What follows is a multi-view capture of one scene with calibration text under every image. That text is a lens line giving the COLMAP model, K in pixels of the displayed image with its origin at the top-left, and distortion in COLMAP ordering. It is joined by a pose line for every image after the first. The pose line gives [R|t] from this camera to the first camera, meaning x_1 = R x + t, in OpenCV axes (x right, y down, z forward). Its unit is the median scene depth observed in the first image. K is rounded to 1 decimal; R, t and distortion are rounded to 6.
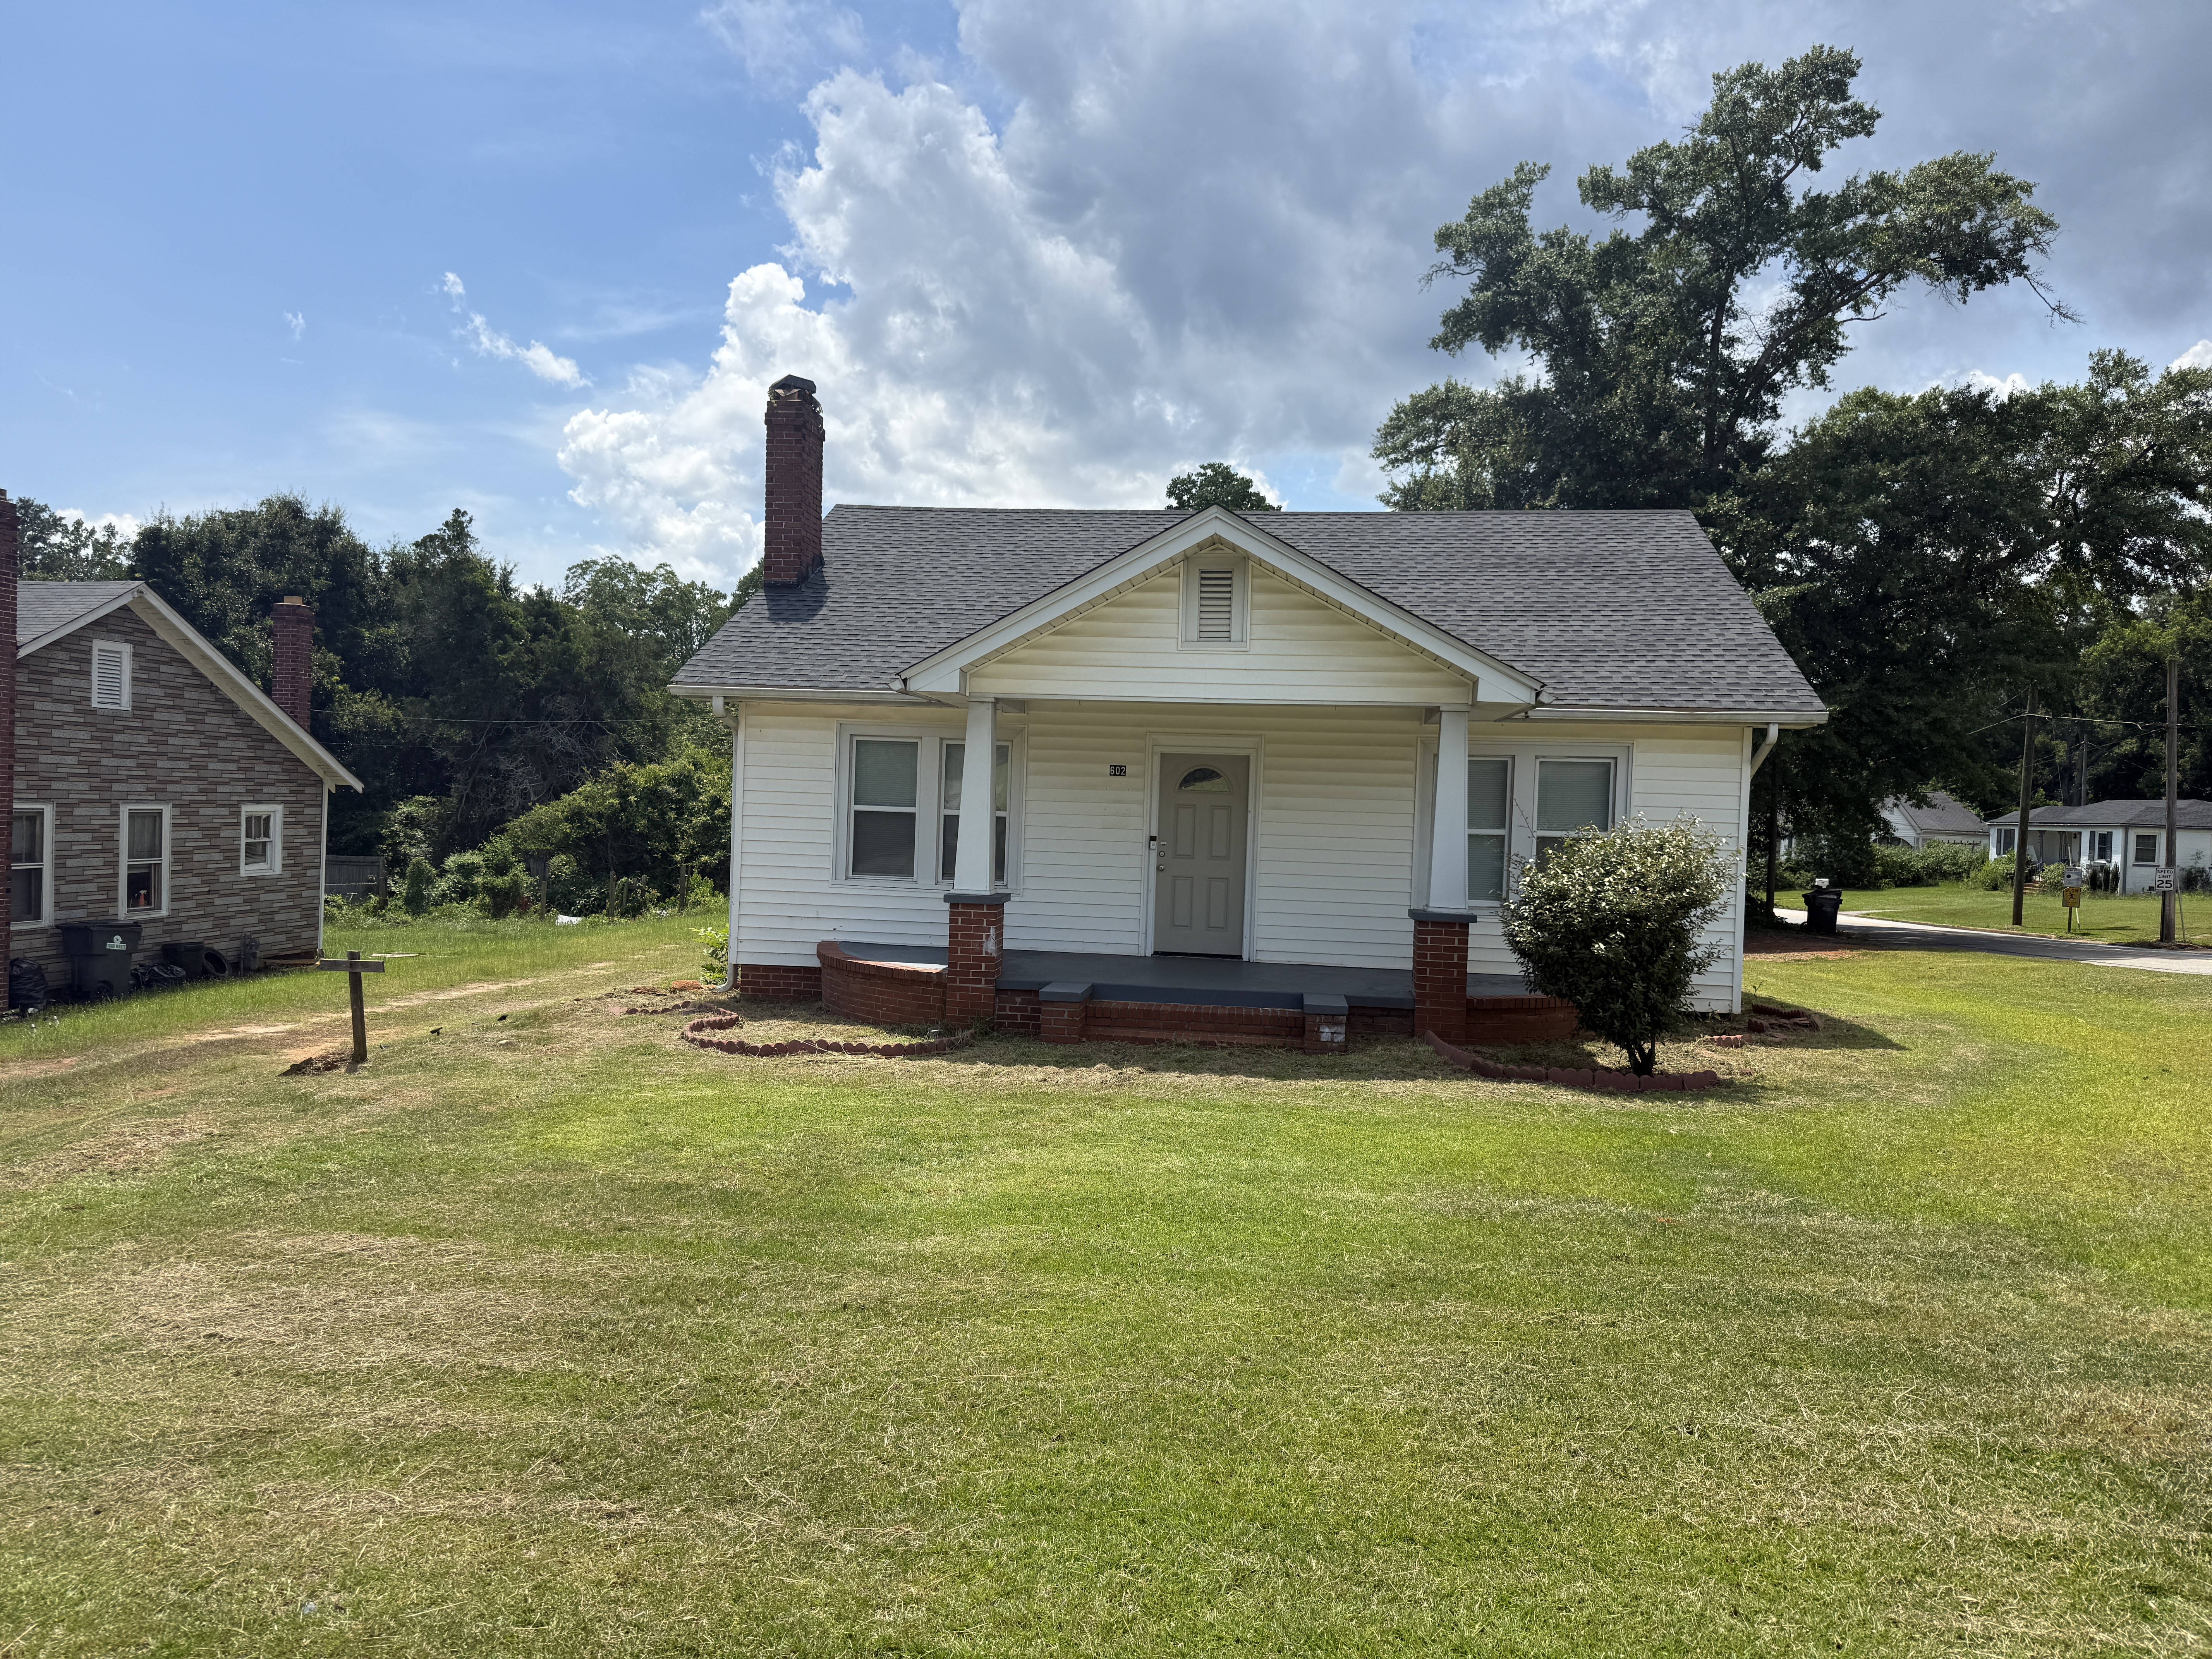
lens RADIAL K [[1563.6, 0, 1073.3], [0, 1563.6, 819.7], [0, 0, 1]] dist [0.128593, -0.169457]
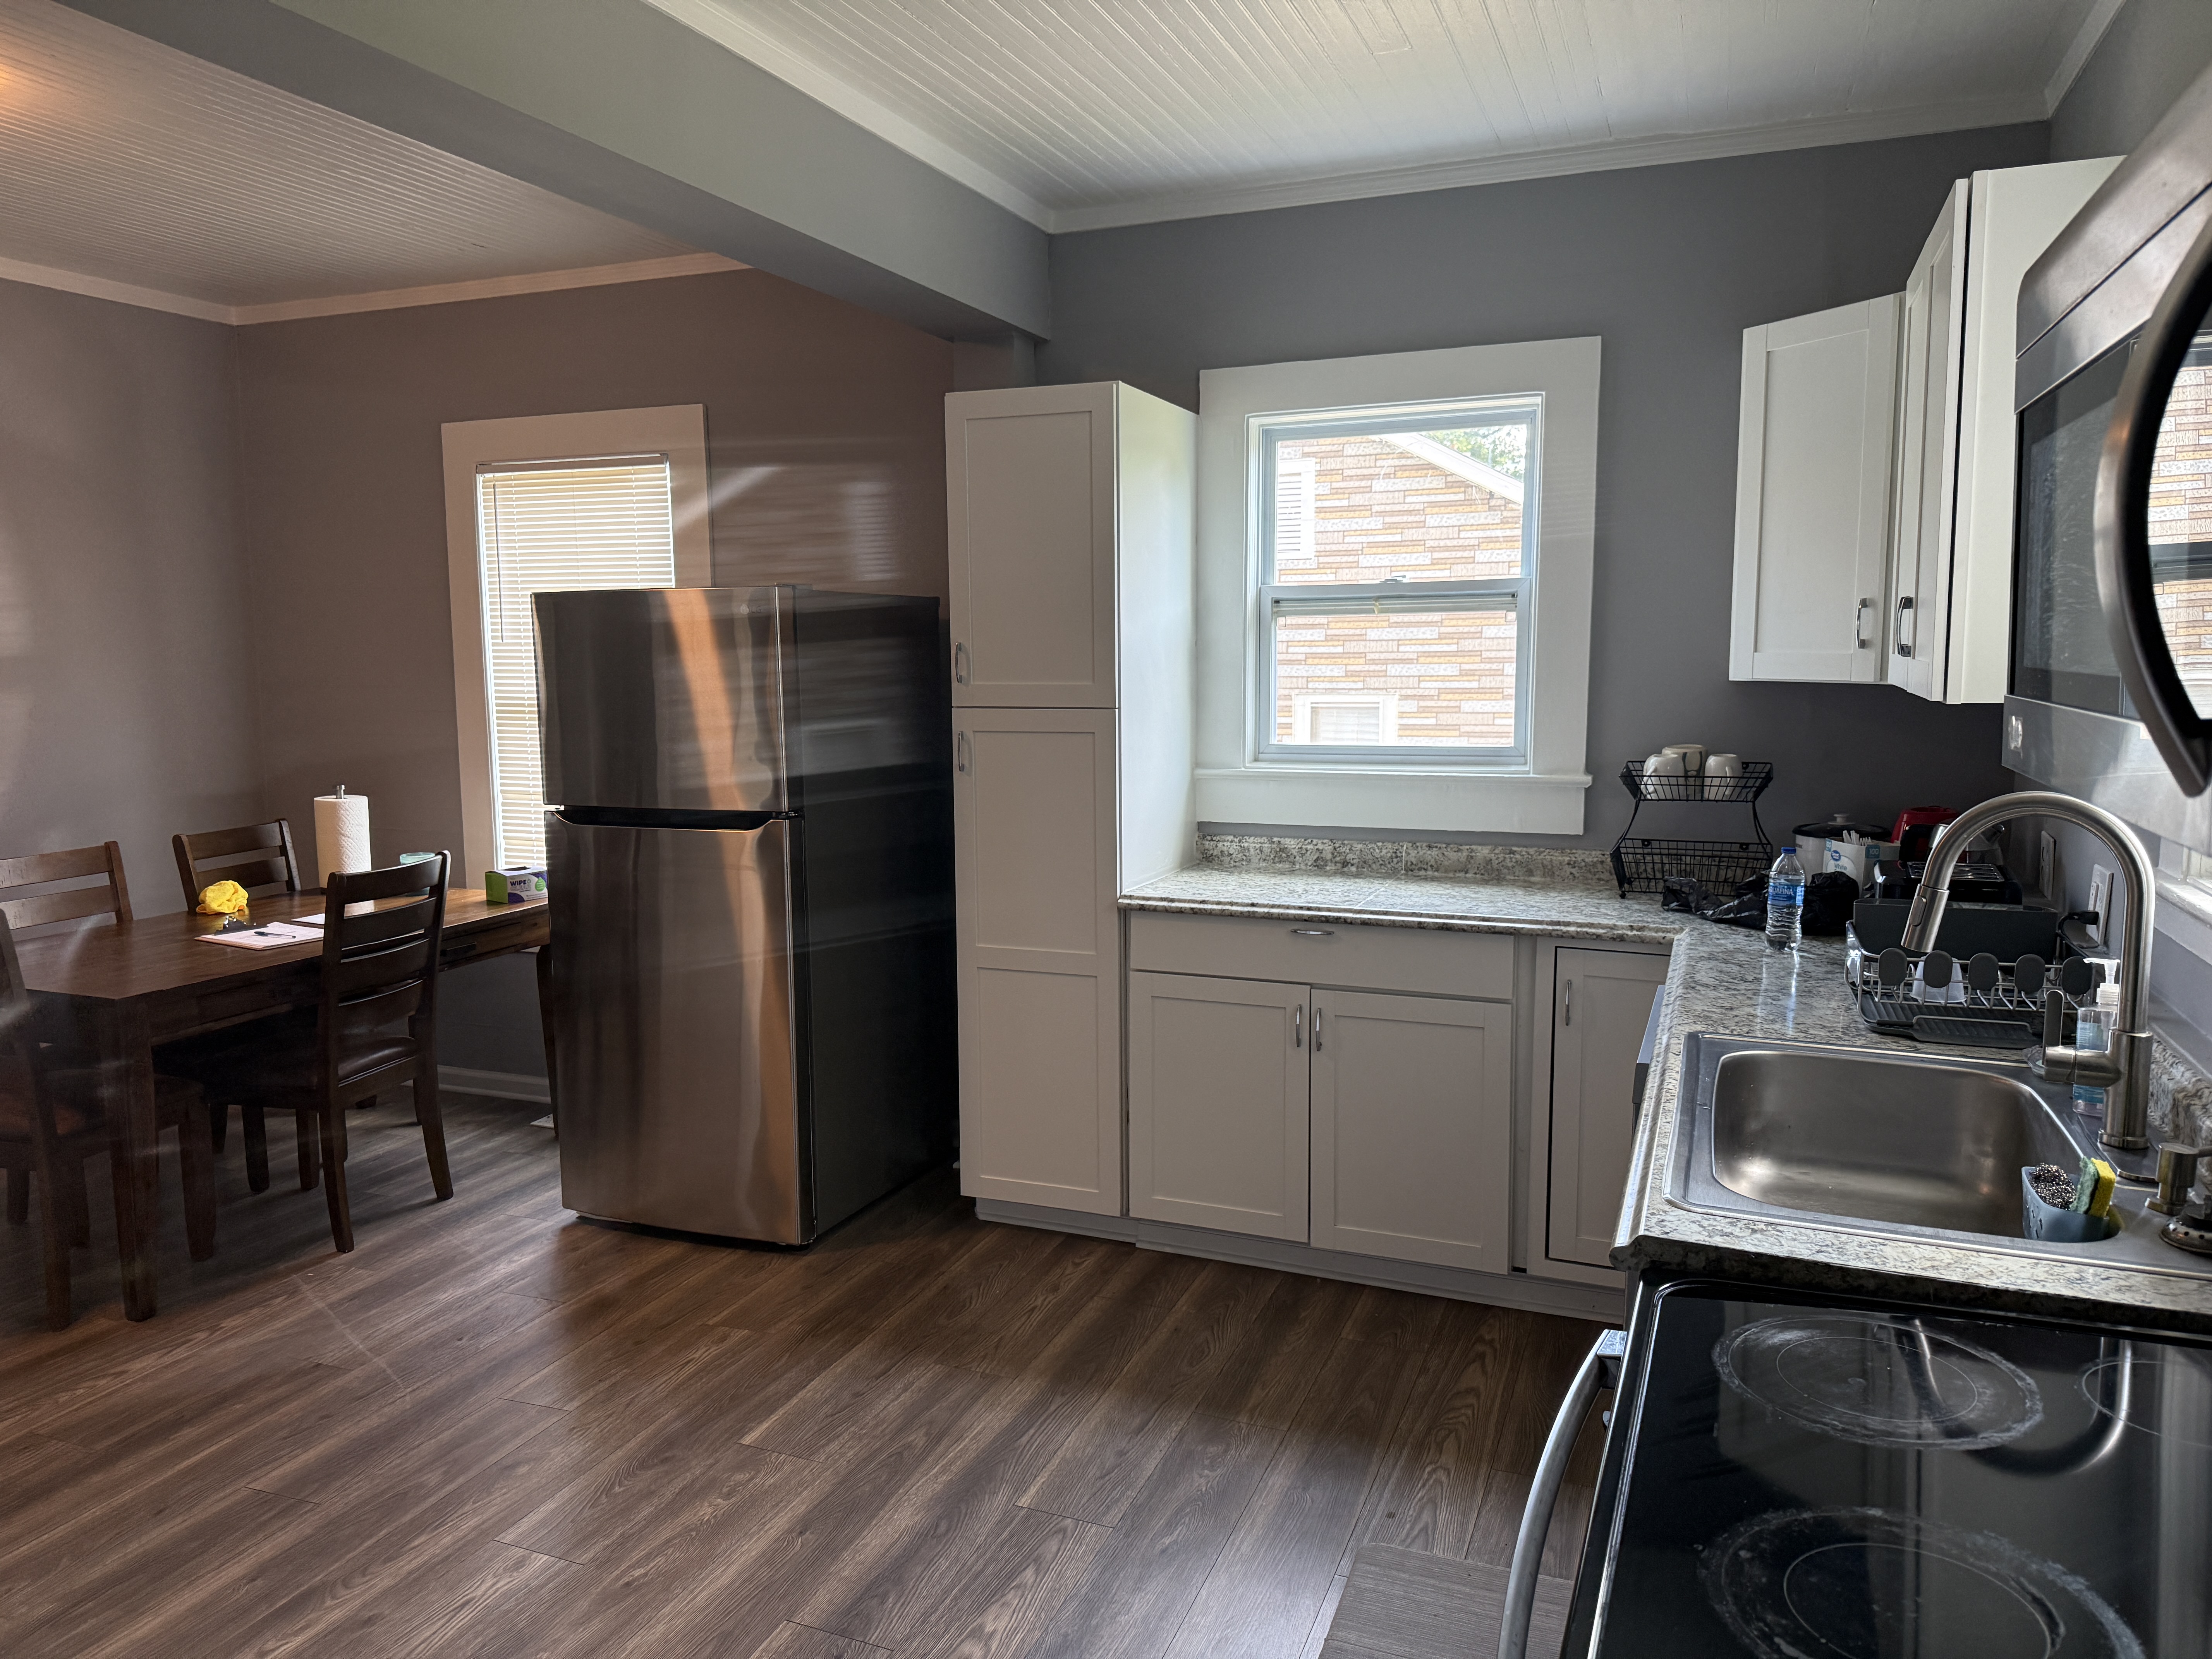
lens RADIAL K [[1549.1, 0, 1082.6], [0, 1549.1, 806.1], [0, 0, 1]] dist [0.137936, -0.127253]
pose [[-0.240760, 0.072119, -0.967902, 0.084888], [-0.010769, 0.996976, 0.076964, -0.012124], [0.970525, 0.028954, -0.239255, 1.027219]]
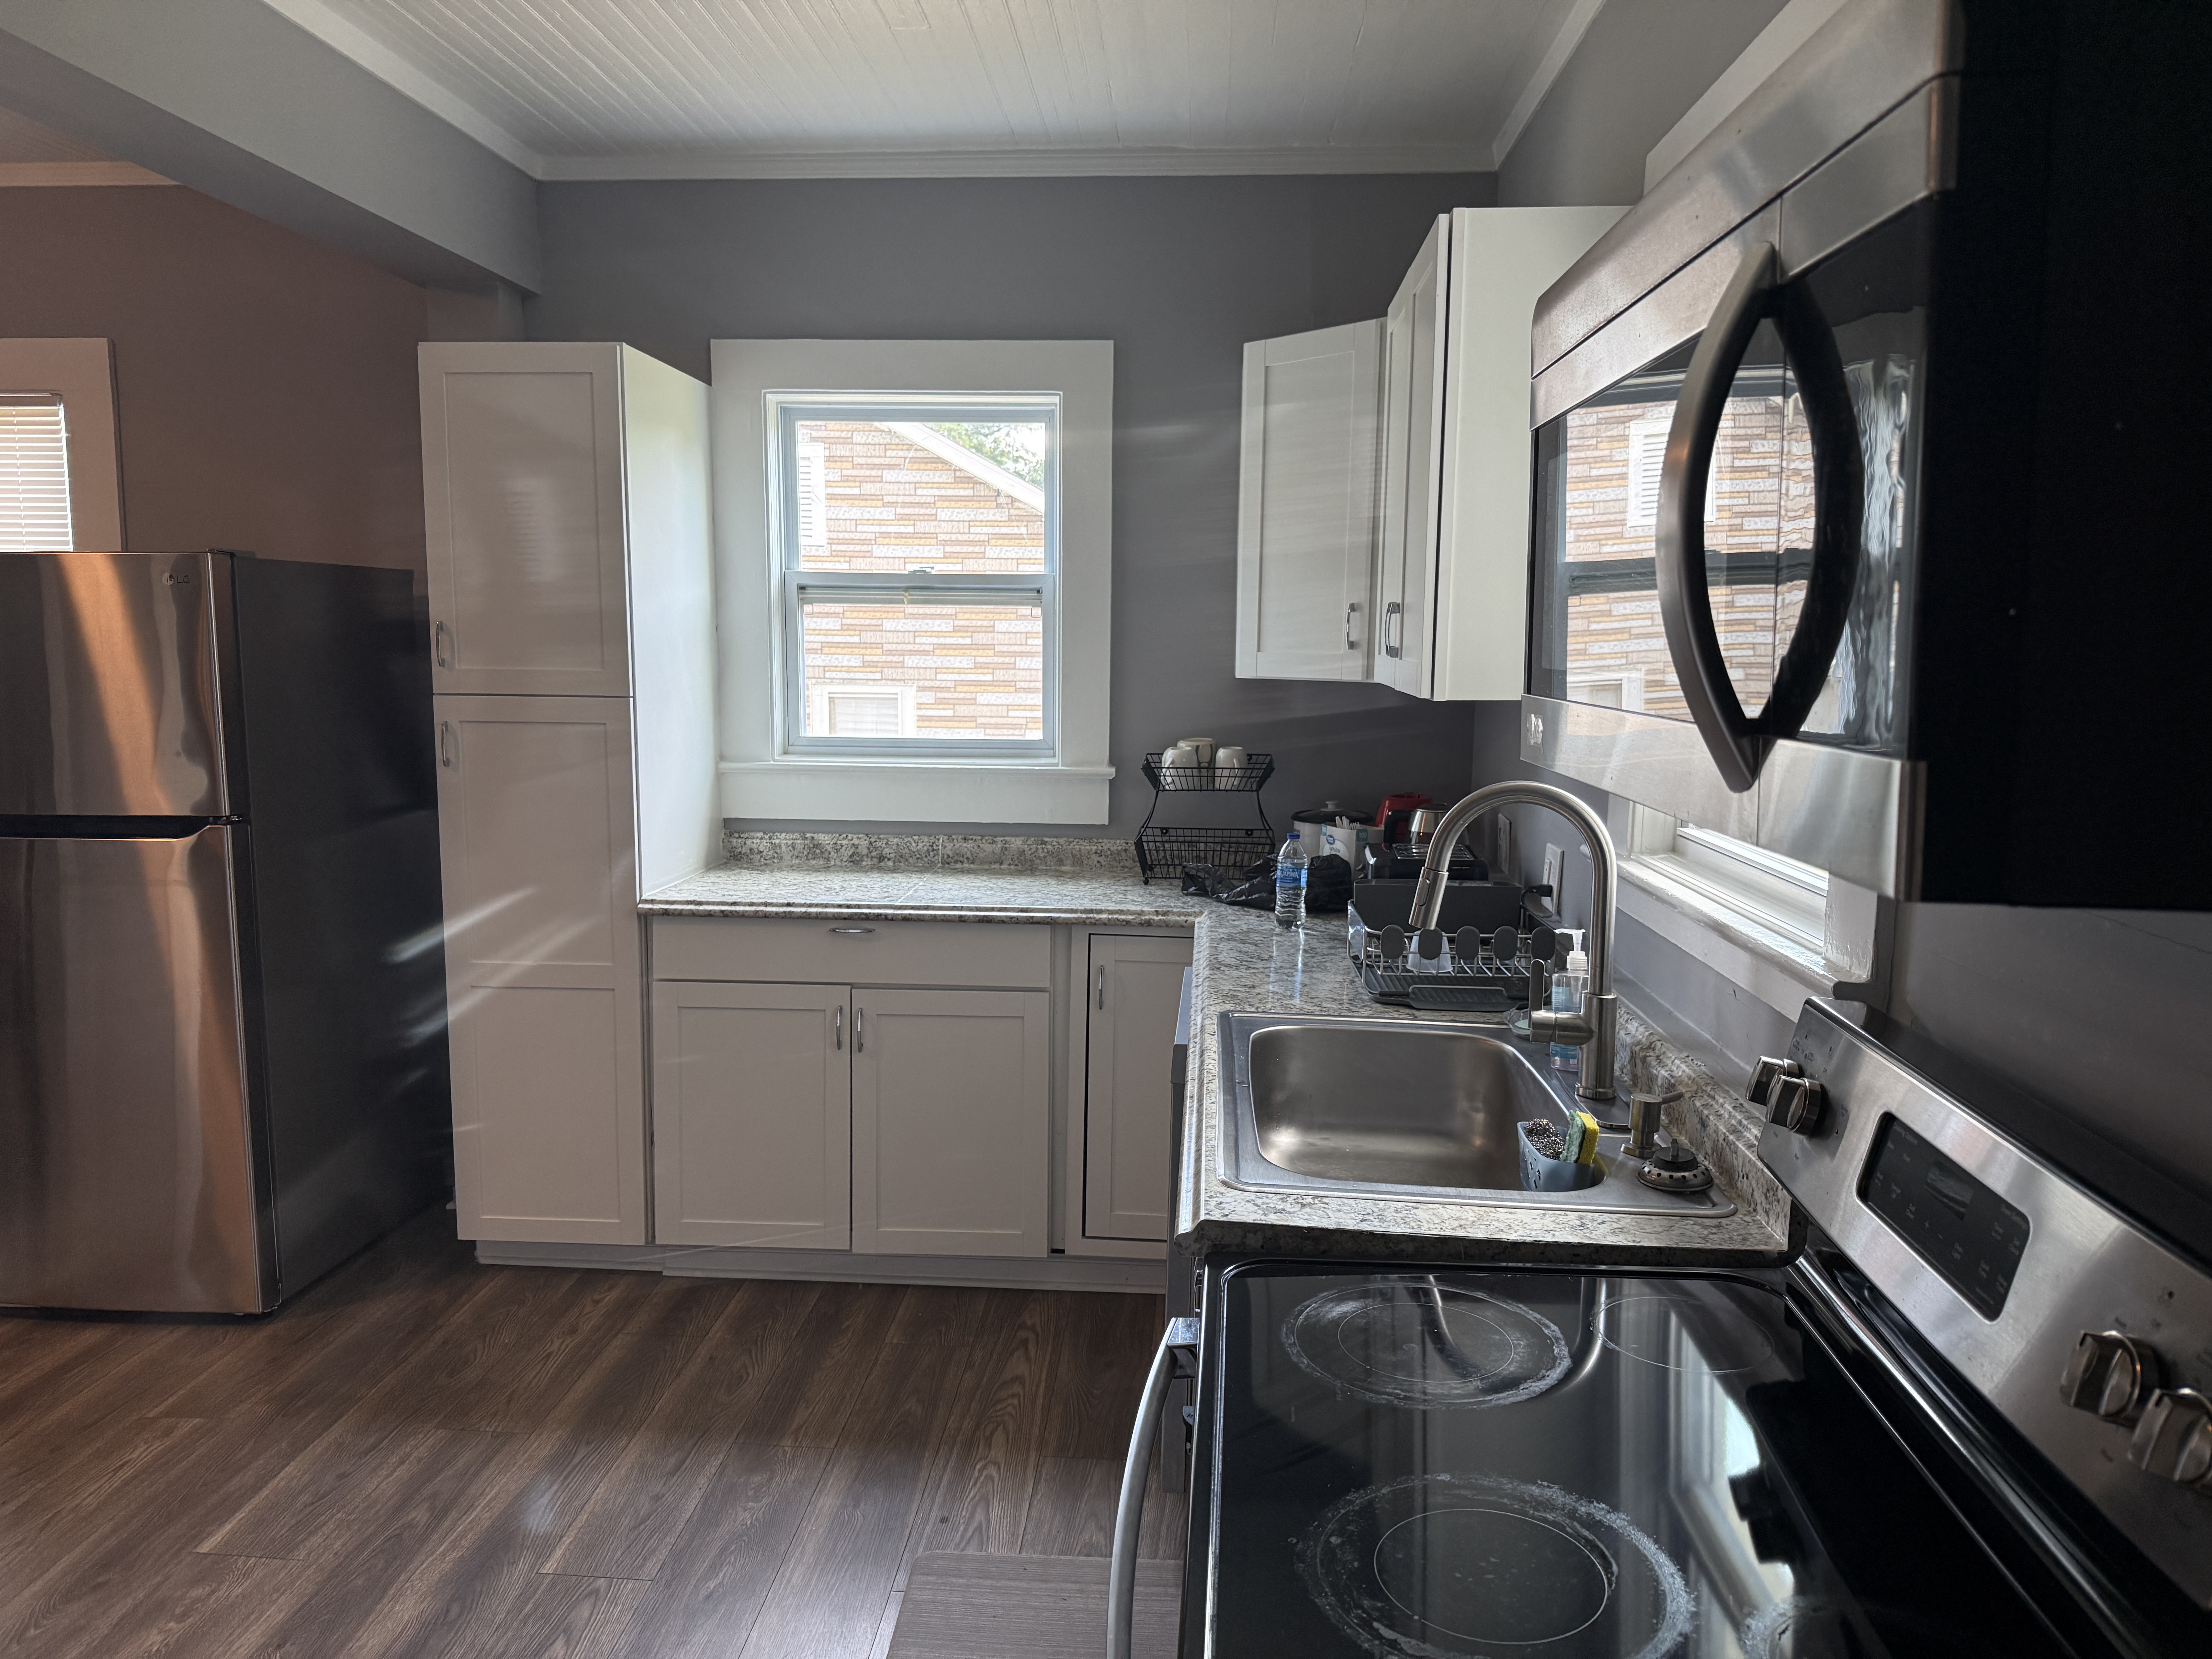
lens RADIAL K [[1563.6, 0, 1073.3], [0, 1563.6, 819.7], [0, 0, 1]] dist [0.128593, -0.169457]
pose [[0.058510, 0.087405, -0.994453, 0.082303], [-0.018134, 0.996088, 0.086482, -0.012117], [0.998122, 0.012973, 0.059866, 1.025375]]
